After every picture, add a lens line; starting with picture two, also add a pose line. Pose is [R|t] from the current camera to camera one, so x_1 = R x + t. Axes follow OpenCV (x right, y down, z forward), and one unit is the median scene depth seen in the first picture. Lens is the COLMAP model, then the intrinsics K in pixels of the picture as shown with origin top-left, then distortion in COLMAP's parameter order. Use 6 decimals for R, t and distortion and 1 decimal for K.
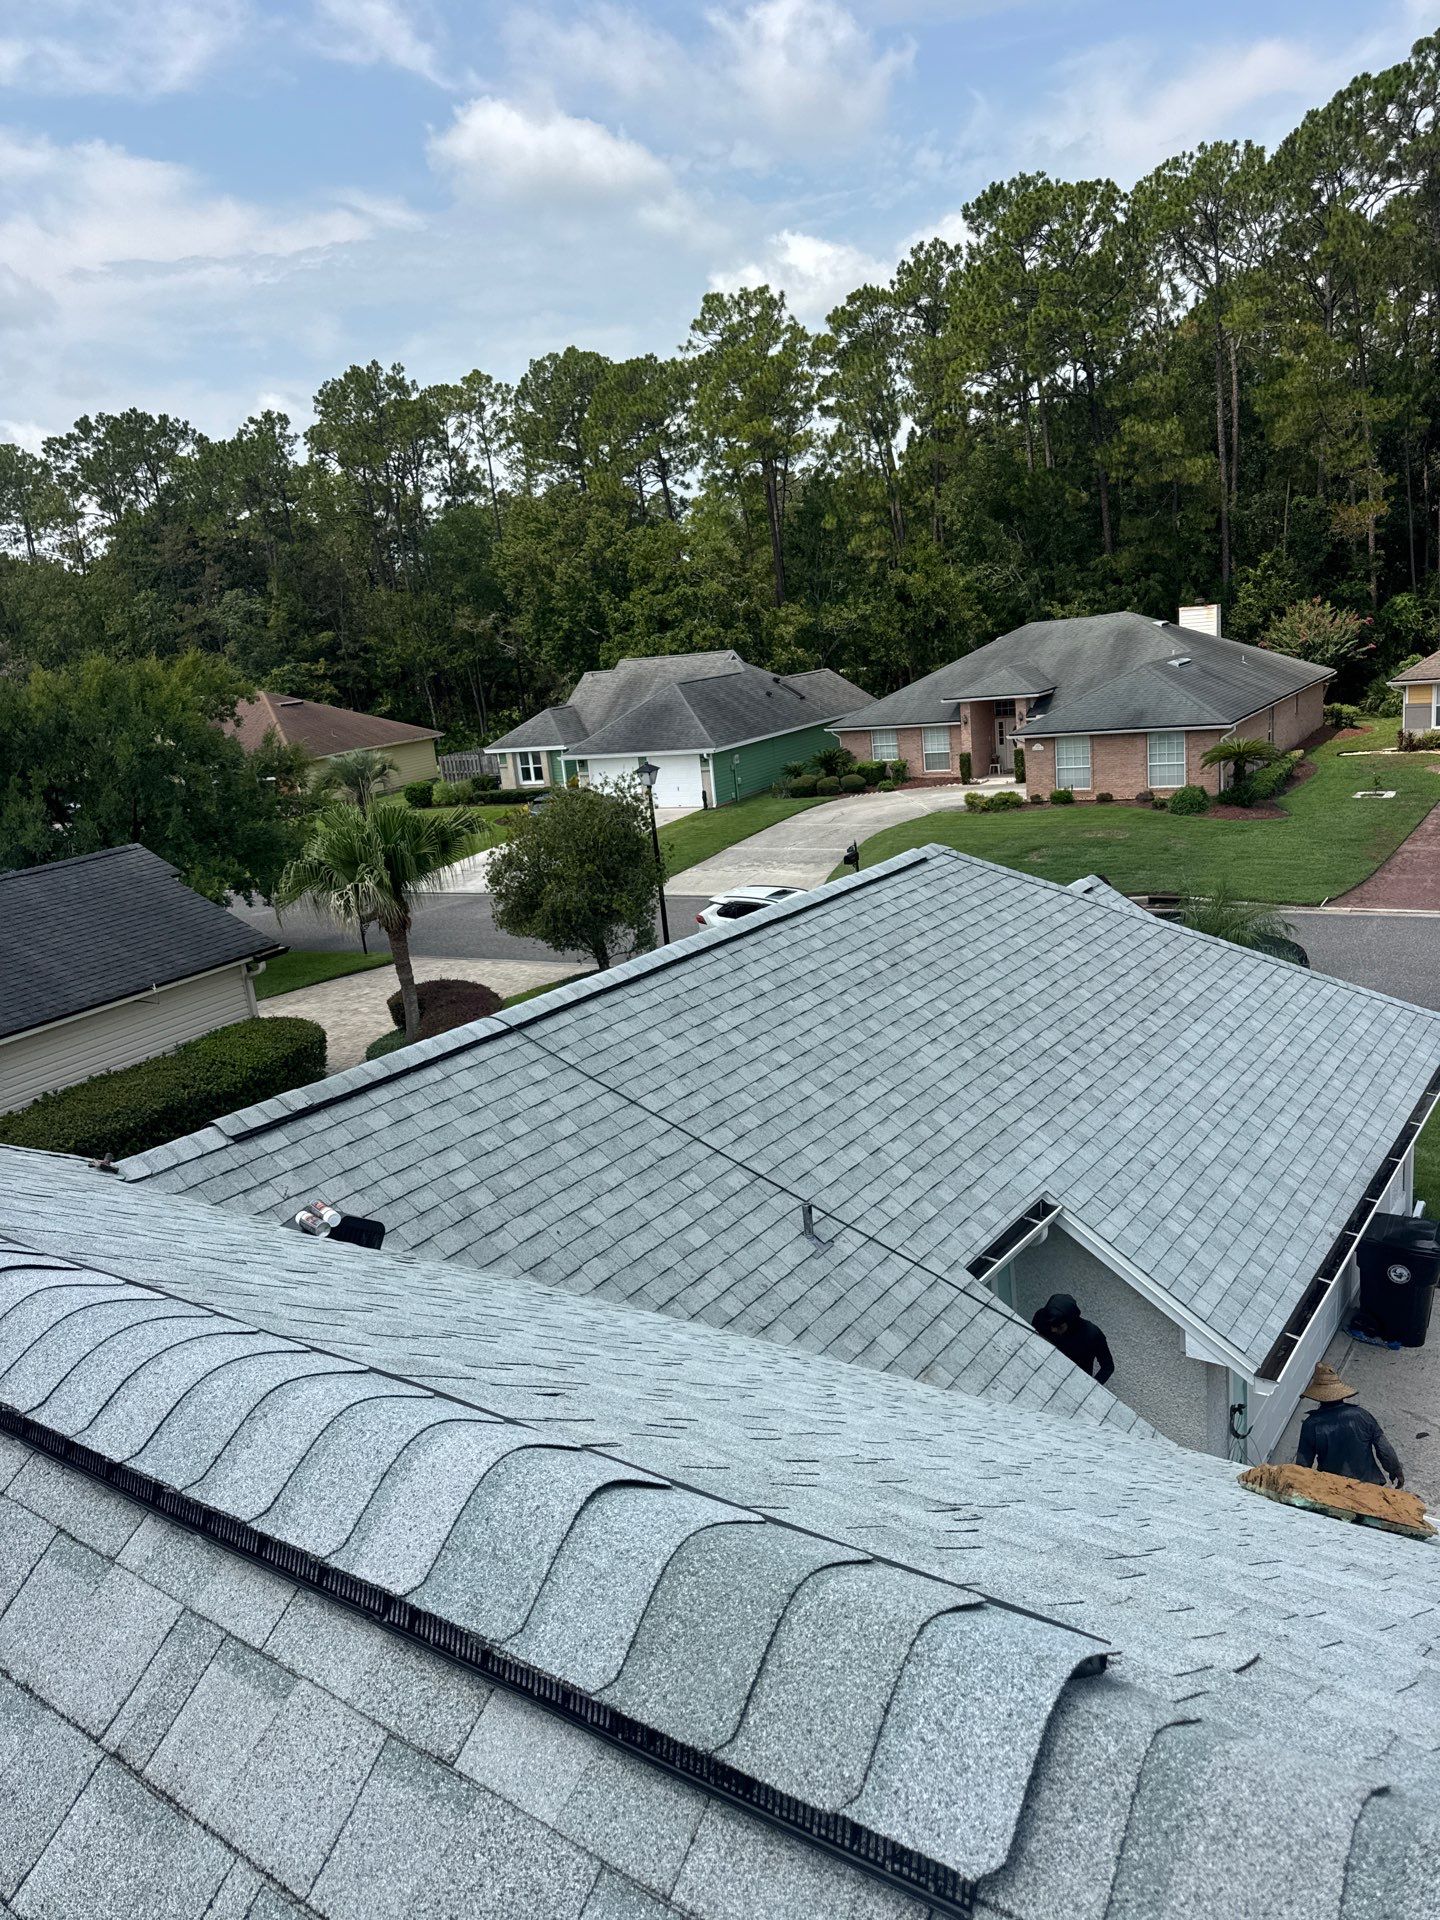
lens RADIAL K [[1394.5, 0, 752.3], [0, 1394.5, 959.0], [0, 0, 1]] dist [0.024900, -0.039673]
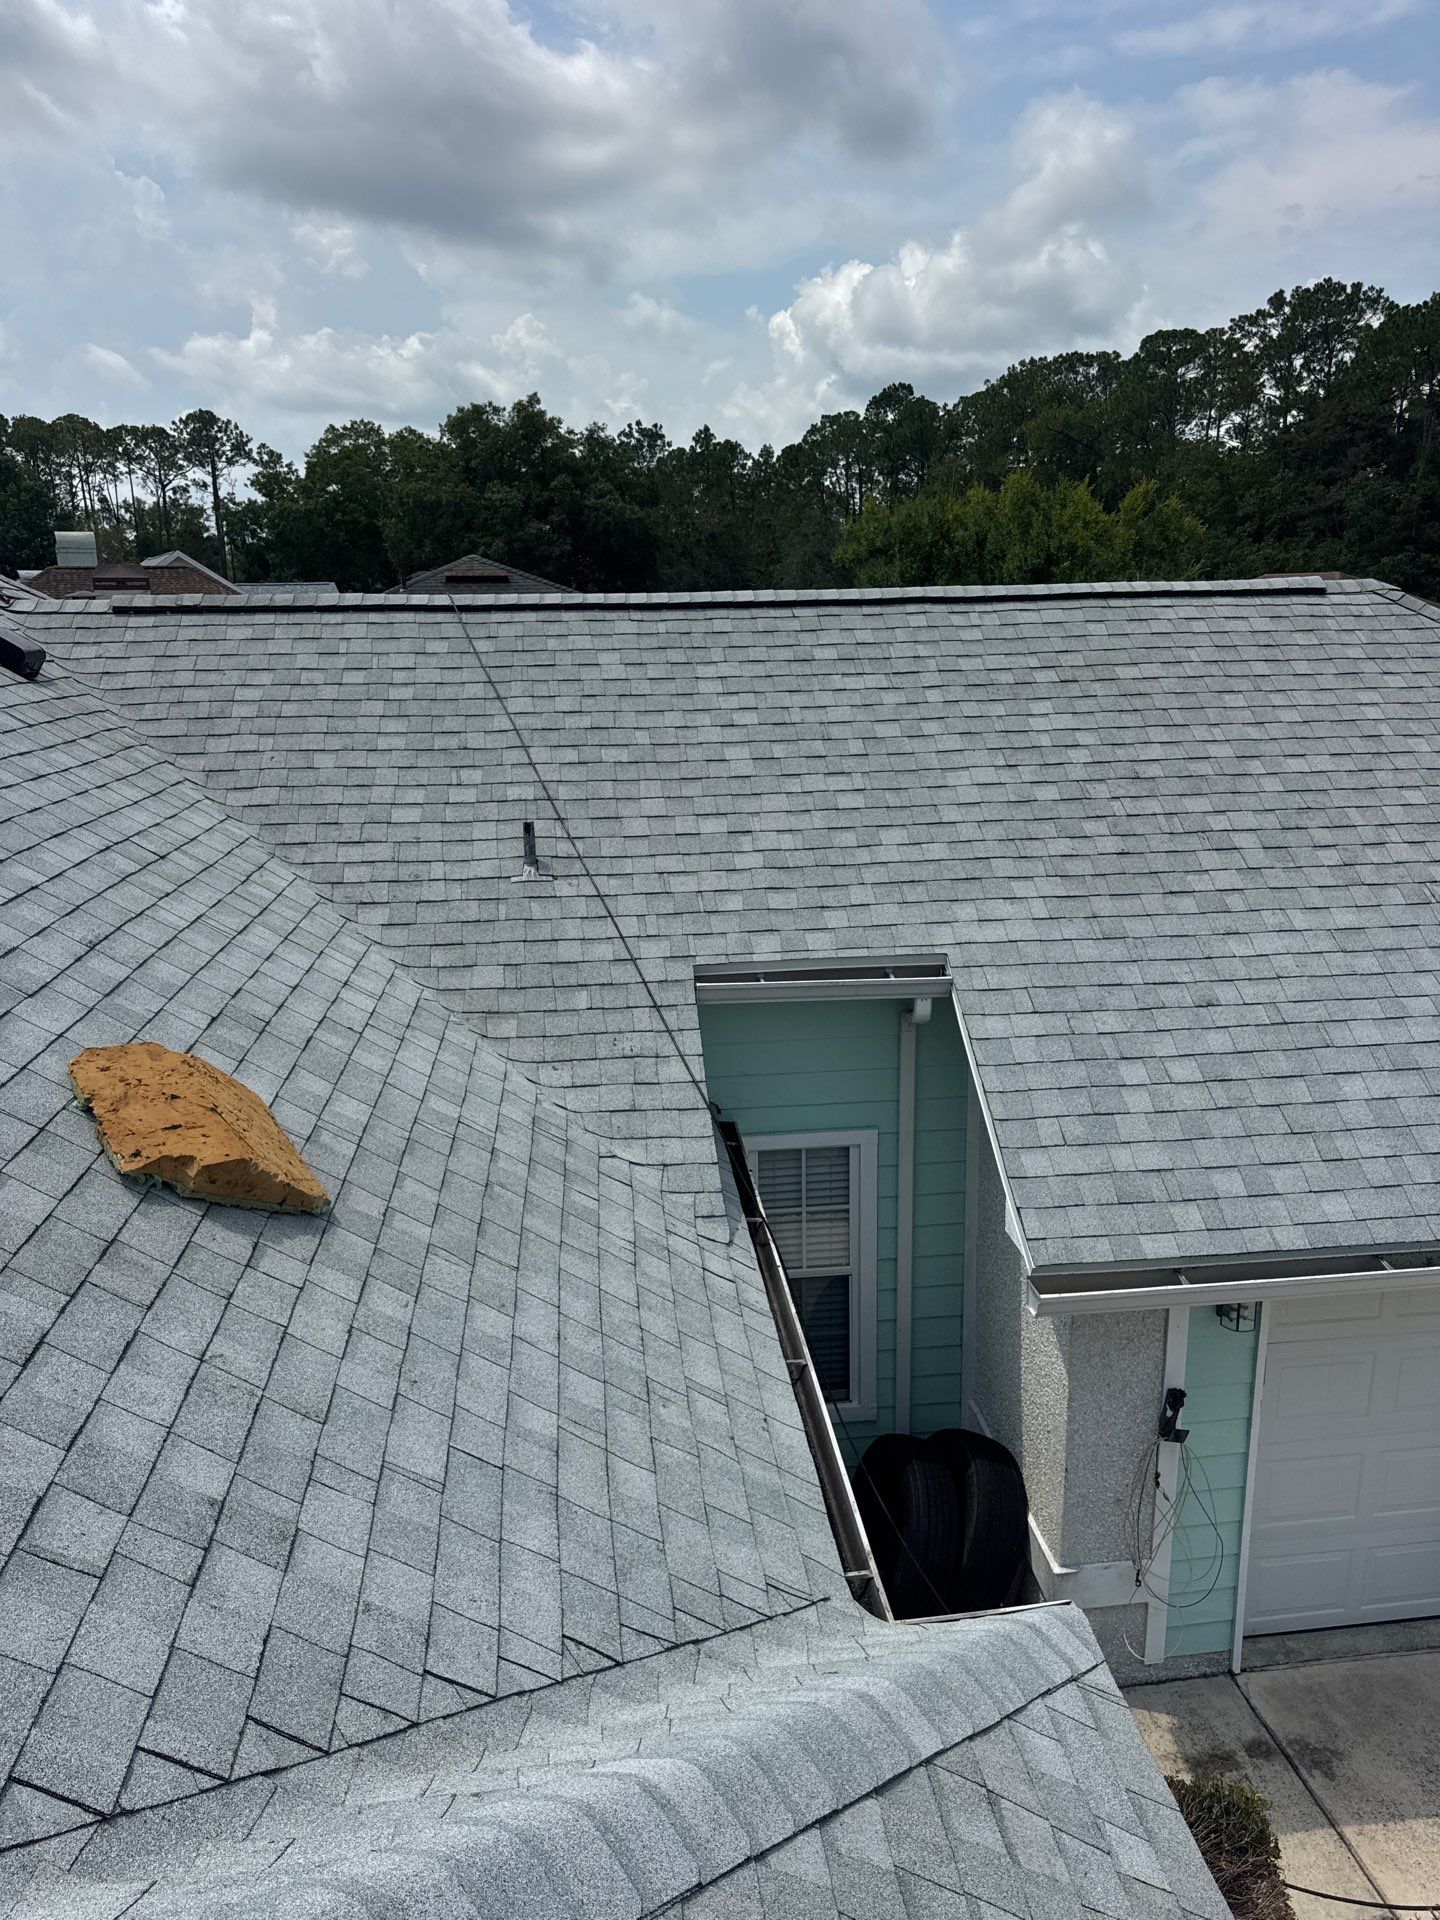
lens RADIAL K [[1394.5, 0, 705.8], [0, 1394.5, 966.8], [0, 0, 1]] dist [0.024900, -0.039673]
pose [[0.649328, 0.265810, -0.712543, 0.268565], [-0.227949, 0.961878, 0.151096, 0.039762], [0.725543, 0.064312, 0.685166, 0.184925]]
